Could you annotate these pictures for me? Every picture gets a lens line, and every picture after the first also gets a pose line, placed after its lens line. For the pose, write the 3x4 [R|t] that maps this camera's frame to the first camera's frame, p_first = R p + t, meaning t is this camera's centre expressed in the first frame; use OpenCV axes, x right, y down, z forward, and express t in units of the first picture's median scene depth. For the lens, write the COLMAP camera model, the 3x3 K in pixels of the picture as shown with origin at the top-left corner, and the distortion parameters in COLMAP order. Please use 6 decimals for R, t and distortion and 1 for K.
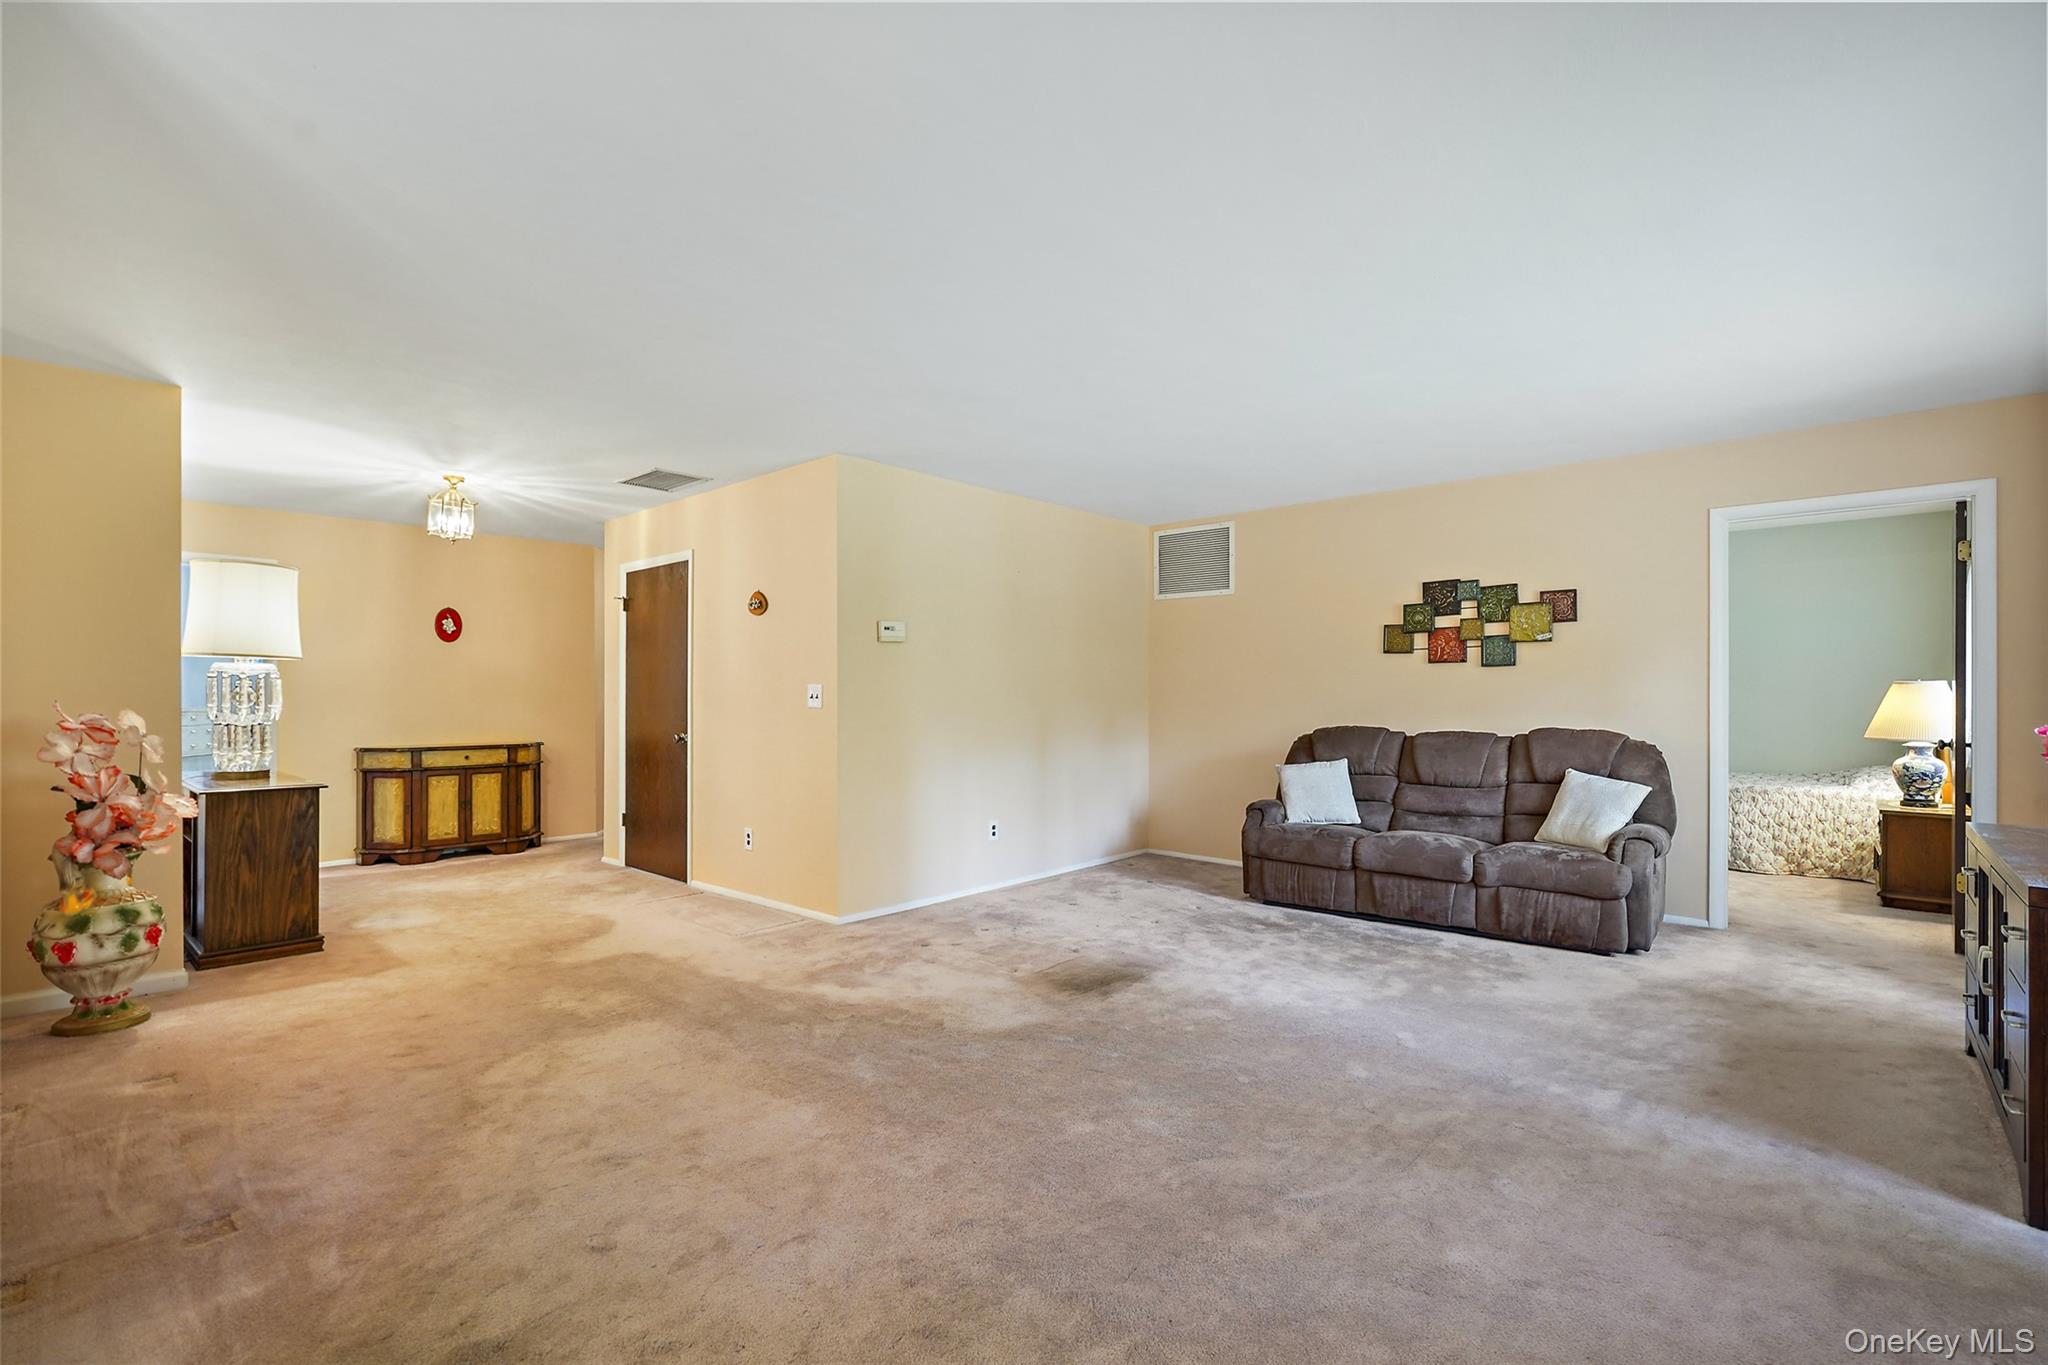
lens RADIAL K [[945.3, 0, 1027.9], [0, 945.3, 697.7], [0, 0, 1]] dist [-0.001616, 0.000351]
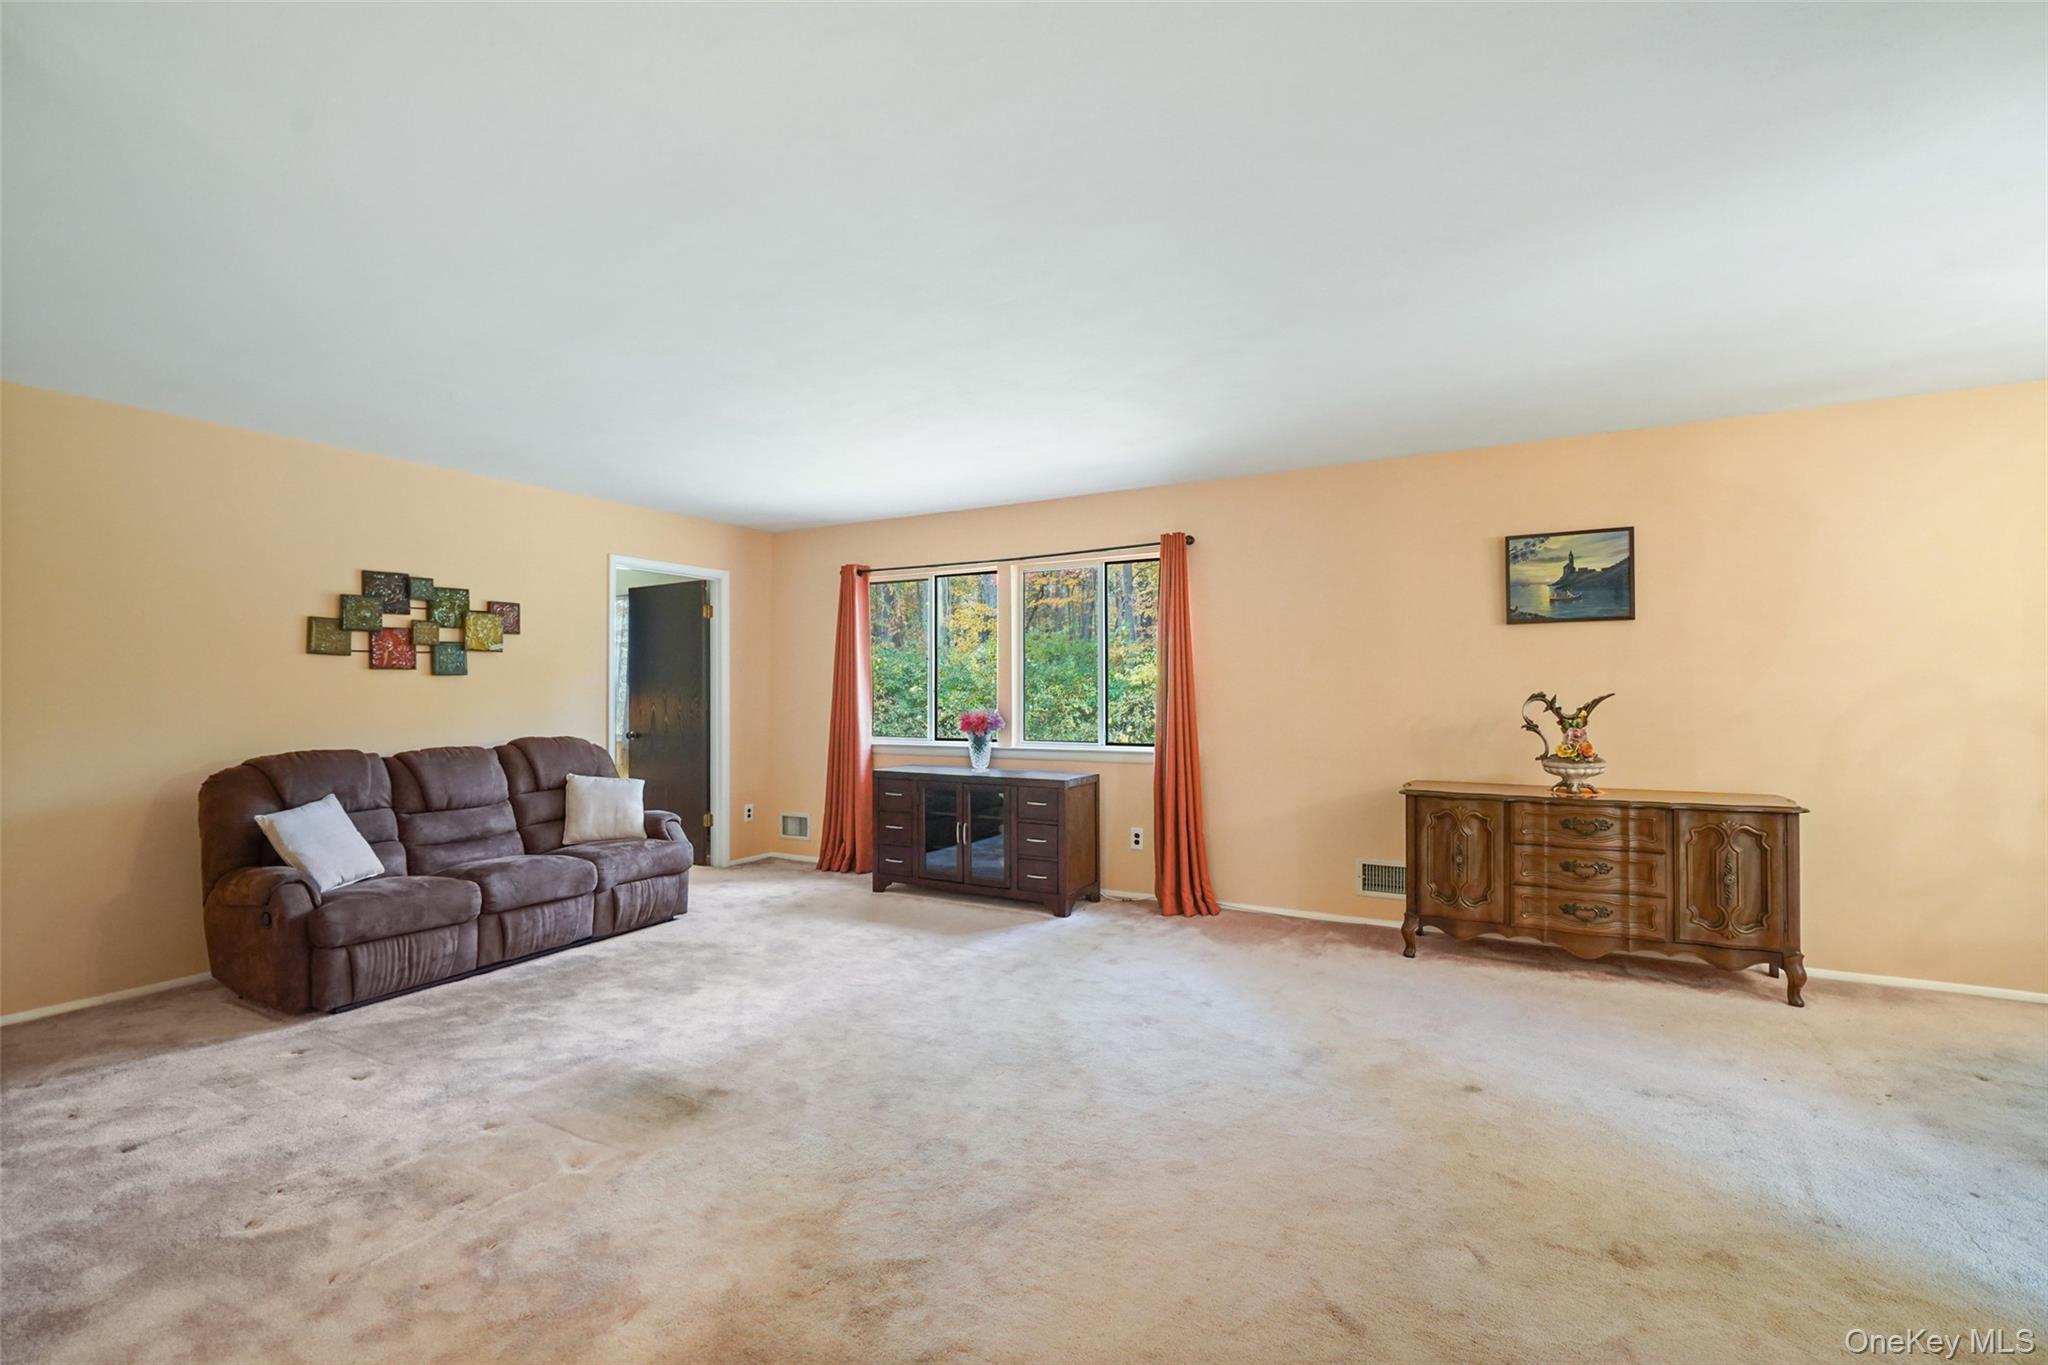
lens RADIAL K [[945.3, 0, 1025.3], [0, 945.3, 678.0], [0, 0, 1]] dist [-0.001616, 0.000351]
pose [[-0.227199, 0.009698, 0.973800, -0.551933], [-0.001031, 0.999947, -0.010199, -0.021834], [-0.973848, -0.003321, -0.227177, 0.672774]]
